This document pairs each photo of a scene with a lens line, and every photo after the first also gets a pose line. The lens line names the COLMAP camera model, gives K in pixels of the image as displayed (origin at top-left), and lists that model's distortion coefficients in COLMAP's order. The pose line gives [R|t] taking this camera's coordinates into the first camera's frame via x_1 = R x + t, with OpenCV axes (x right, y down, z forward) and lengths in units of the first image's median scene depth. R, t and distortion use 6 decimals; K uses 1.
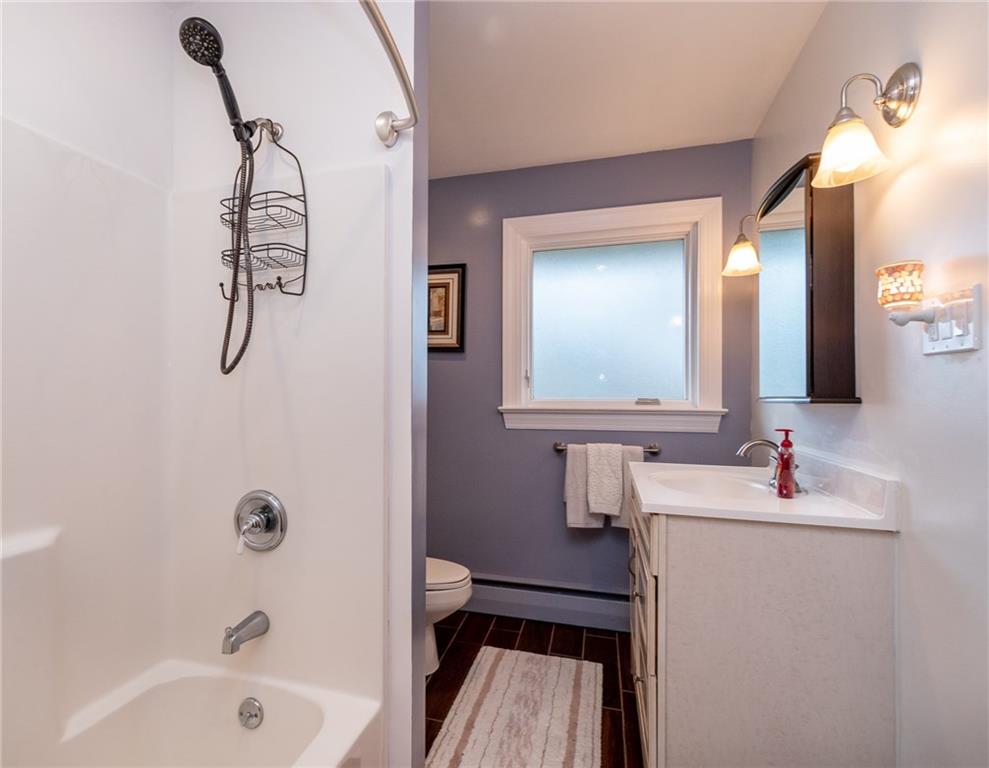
lens RADIAL K [[533.5, 0, 493.6], [0, 533.5, 386.7], [0, 0, 1]] dist [-0.001826, 0.000361]
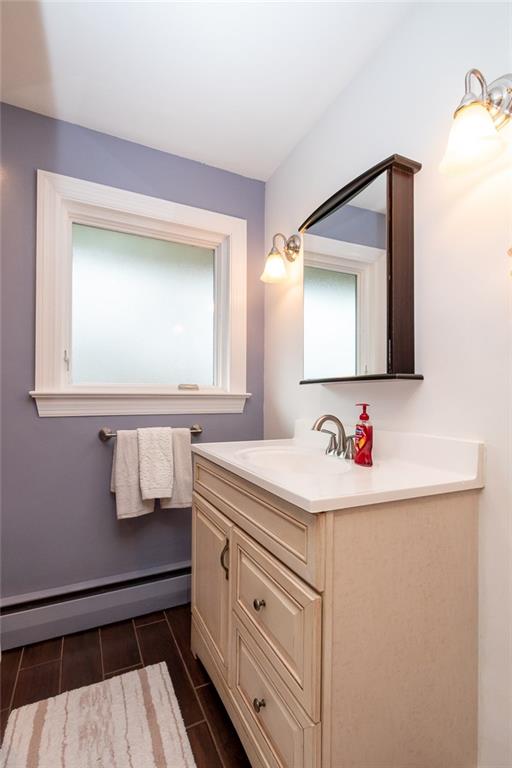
lens RADIAL K [[355.8, 0, 256.6], [0, 355.8, 385.9], [0, 0, 1]] dist [0.002214, 0.000072]
pose [[0.793631, 0.009594, 0.608324, -0.049749], [-0.006830, 0.999953, -0.006860, 0.031791], [-0.608361, 0.001289, 0.793659, 0.354824]]
